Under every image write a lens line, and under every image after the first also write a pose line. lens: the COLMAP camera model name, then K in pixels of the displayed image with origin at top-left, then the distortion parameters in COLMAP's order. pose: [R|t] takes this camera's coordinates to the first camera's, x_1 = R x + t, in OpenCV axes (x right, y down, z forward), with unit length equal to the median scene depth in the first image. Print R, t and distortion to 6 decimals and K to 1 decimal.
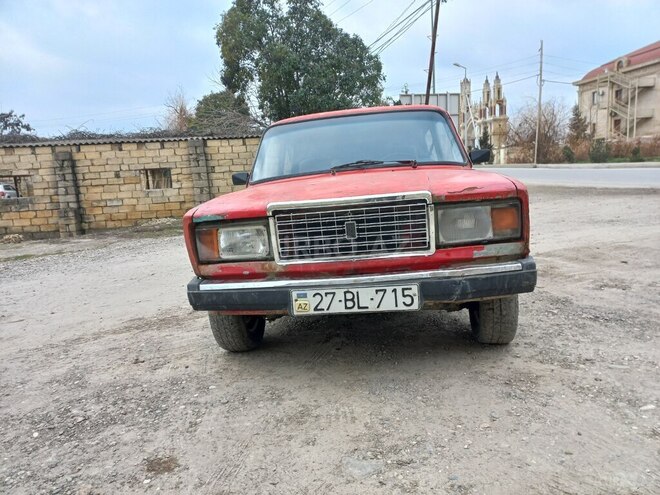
lens RADIAL K [[476.4, 0, 326.1], [0, 476.4, 226.2], [0, 0, 1]] dist [0.042342, -0.010254]
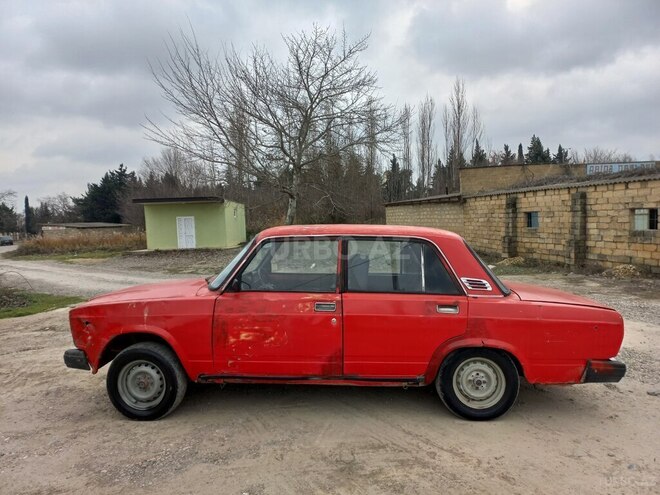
lens RADIAL K [[472.3, 0, 324.6], [0, 472.3, 222.9], [0, 0, 1]] dist [0.046695, -0.013472]
pose [[0.044751, 0.069782, -0.996558, 2.049436], [-0.074777, 0.994993, 0.066314, -0.546724], [0.996196, 0.071552, 0.049745, 1.682751]]
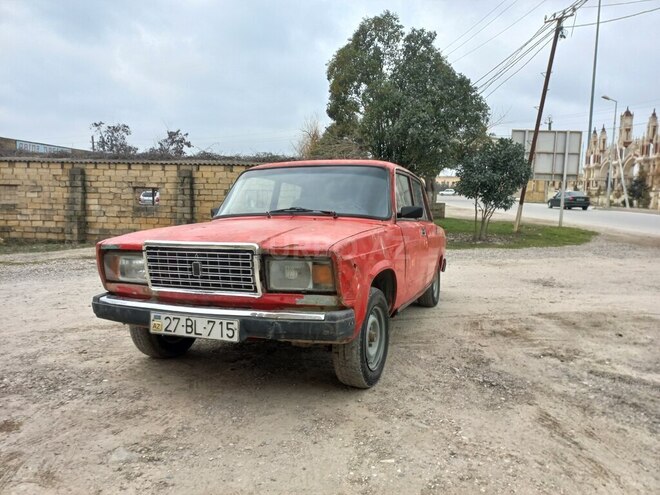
lens RADIAL K [[475.5, 0, 329.7], [0, 475.5, 223.9], [0, 0, 1]] dist [0.036593, -0.006208]
pose [[0.961212, 0.090442, -0.260560, 0.626289], [-0.104643, 0.993659, -0.041125, -0.083651], [0.255188, 0.066795, 0.964581, -0.095303]]
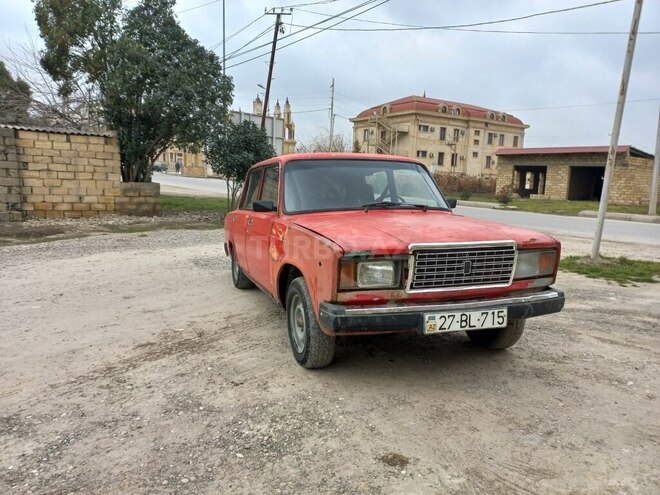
lens RADIAL K [[478.8, 0, 318.6], [0, 478.8, 232.6], [0, 0, 1]] dist [0.066662, -0.005232]
pose [[0.906404, 0.049716, 0.419475, -0.800511], [-0.044804, 0.998763, -0.021560, -0.036875], [-0.420028, 0.000748, 0.907511, -0.032171]]
